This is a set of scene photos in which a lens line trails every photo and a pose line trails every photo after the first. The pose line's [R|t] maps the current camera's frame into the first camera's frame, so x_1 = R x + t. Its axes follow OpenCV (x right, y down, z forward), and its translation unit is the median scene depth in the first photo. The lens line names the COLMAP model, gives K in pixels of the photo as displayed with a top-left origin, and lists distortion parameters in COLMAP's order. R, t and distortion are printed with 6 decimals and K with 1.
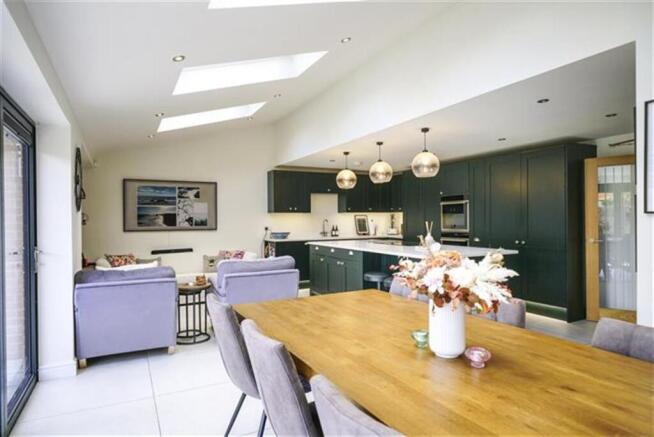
lens RADIAL K [[391.2, 0, 327.0], [0, 391.2, 218.5], [0, 0, 1]] dist [0.000753, 0.000440]
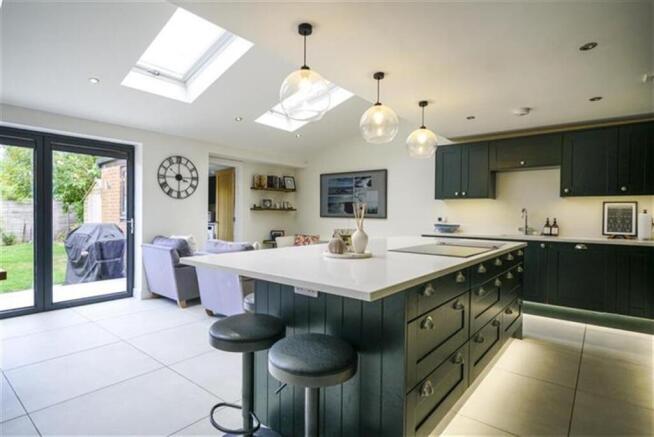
lens RADIAL K [[346.4, 0, 327.0], [0, 346.4, 218.5], [0, 0, 1]] dist [0.011894, -0.000895]
pose [[0.401405, 0.028557, -0.915455, 0.461149], [-0.010541, 0.999592, 0.026559, 0.008409], [0.915840, -0.001011, 0.401542, 0.542105]]
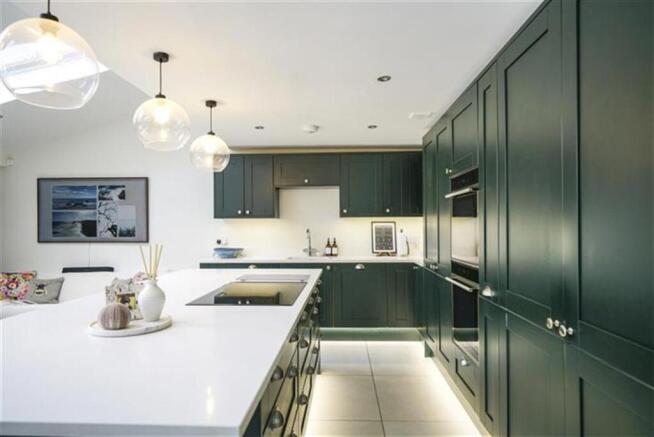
lens RADIAL K [[400.1, 0, 327.0], [0, 400.1, 218.5], [0, 0, 1]] dist [-0.001373, 0.003027]
pose [[0.865253, -0.002975, -0.501326, 0.396954], [-0.000841, 0.999972, -0.007386, -0.010617], [0.501334, 0.006813, 0.865227, 0.541299]]
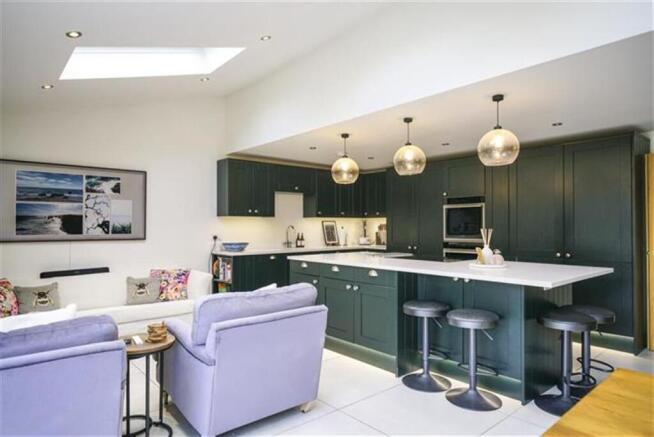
lens RADIAL K [[400.1, 0, 327.0], [0, 400.1, 218.5], [0, 0, 1]] dist [-0.001373, 0.003027]
pose [[0.973260, 0.010473, 0.229467, -0.135934], [-0.006118, 0.999788, -0.019682, 0.003798], [-0.229624, 0.017752, 0.973118, 0.240987]]
